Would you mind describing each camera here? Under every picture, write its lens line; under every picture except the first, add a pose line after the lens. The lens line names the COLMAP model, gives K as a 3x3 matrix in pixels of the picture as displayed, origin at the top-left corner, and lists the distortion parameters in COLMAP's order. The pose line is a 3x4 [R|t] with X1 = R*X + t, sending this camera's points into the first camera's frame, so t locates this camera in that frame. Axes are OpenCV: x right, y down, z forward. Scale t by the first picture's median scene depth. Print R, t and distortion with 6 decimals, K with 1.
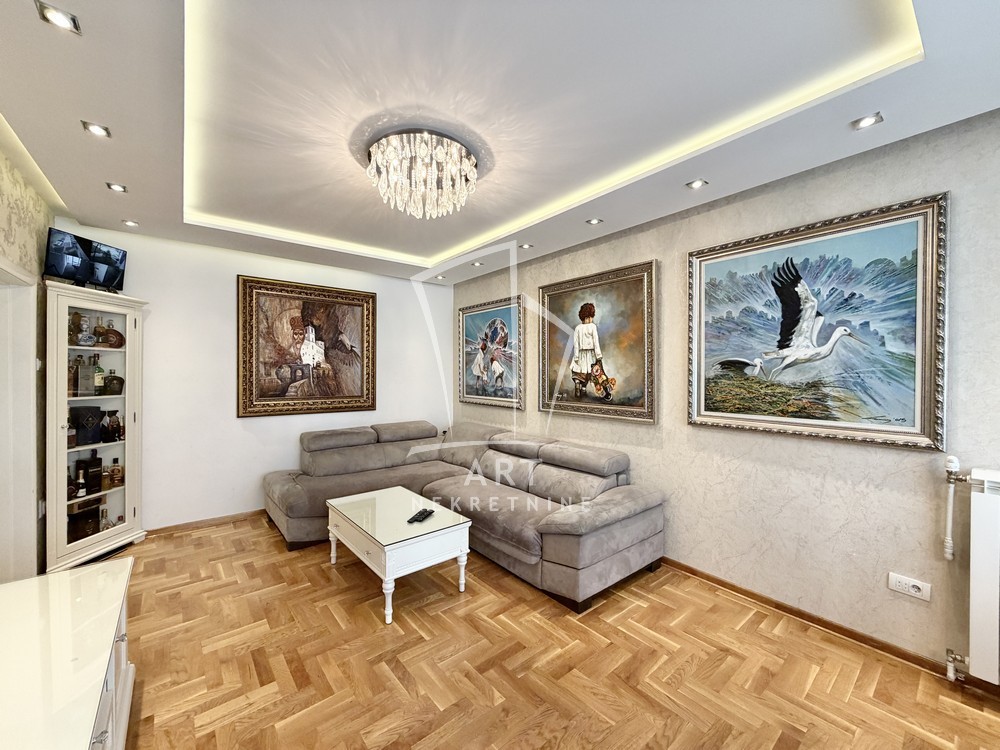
lens RADIAL K [[399.8, 0, 499.3], [0, 399.8, 373.9], [0, 0, 1]] dist [-0.000427, -0.000094]
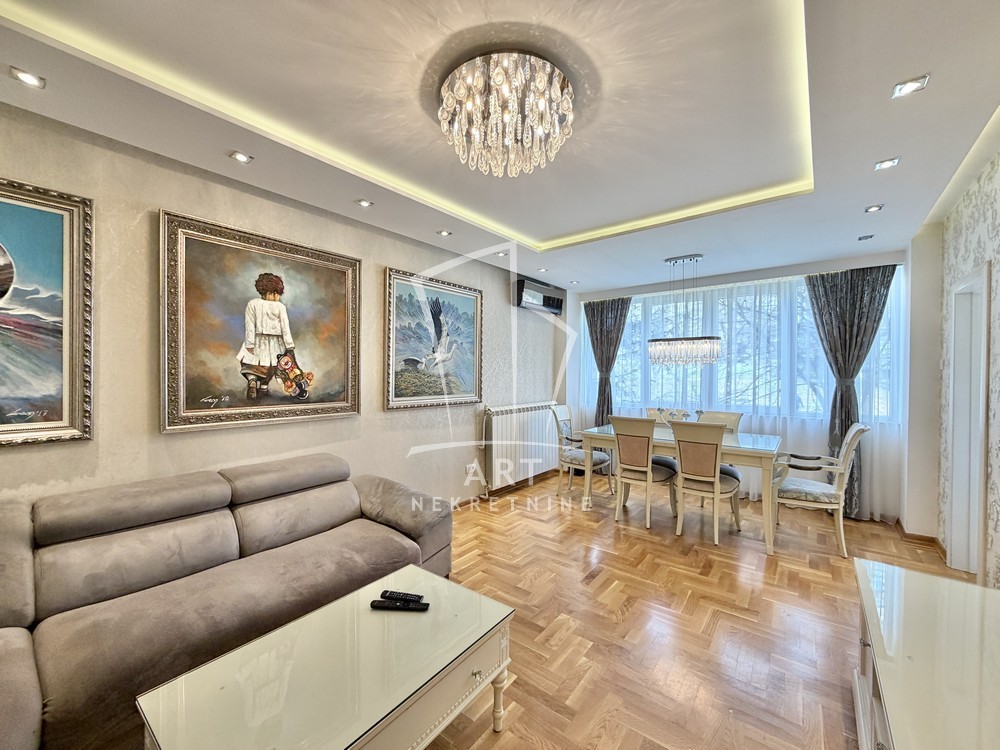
lens RADIAL K [[399.8, 0, 493.4], [0, 399.8, 374.4], [0, 0, 1]] dist [-0.000427, -0.000094]
pose [[-0.211937, -0.005814, 0.977266, -0.630272], [-0.000924, 0.999983, 0.005749, 0.009386], [-0.977283, 0.000315, -0.211939, 0.773973]]
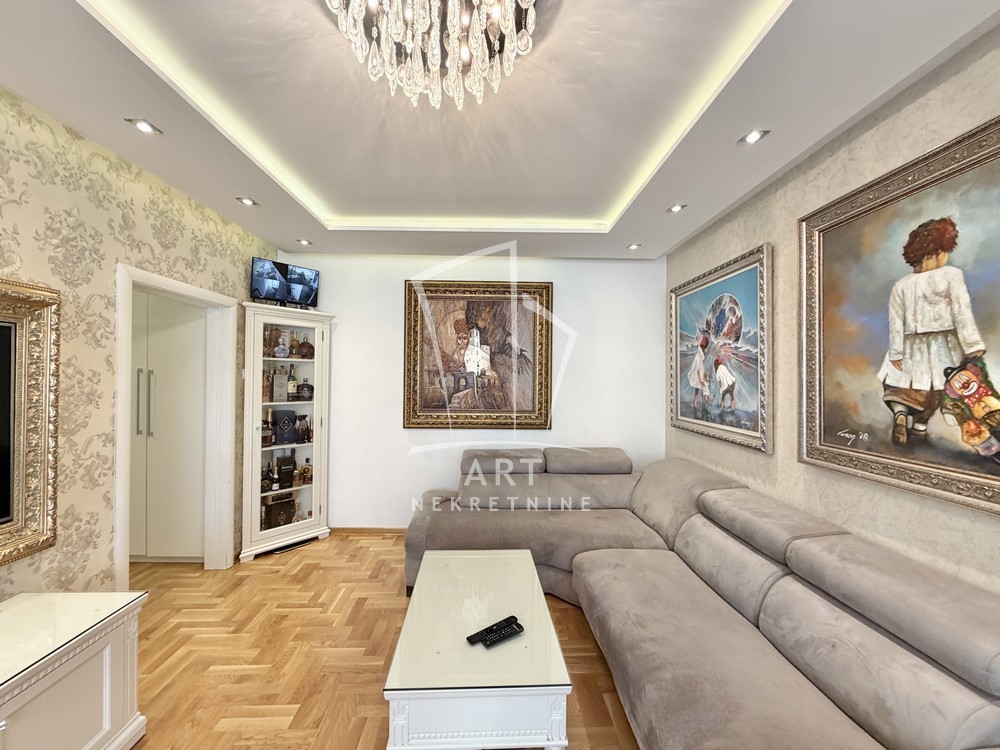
lens RADIAL K [[399.8, 0, 493.7], [0, 399.8, 375.6], [0, 0, 1]] dist [-0.000427, -0.000094]
pose [[0.788387, -0.000502, -0.615179, 0.122326], [-0.007587, 0.999916, -0.010539, -0.009579], [0.615132, 0.012976, 0.788317, 0.413385]]
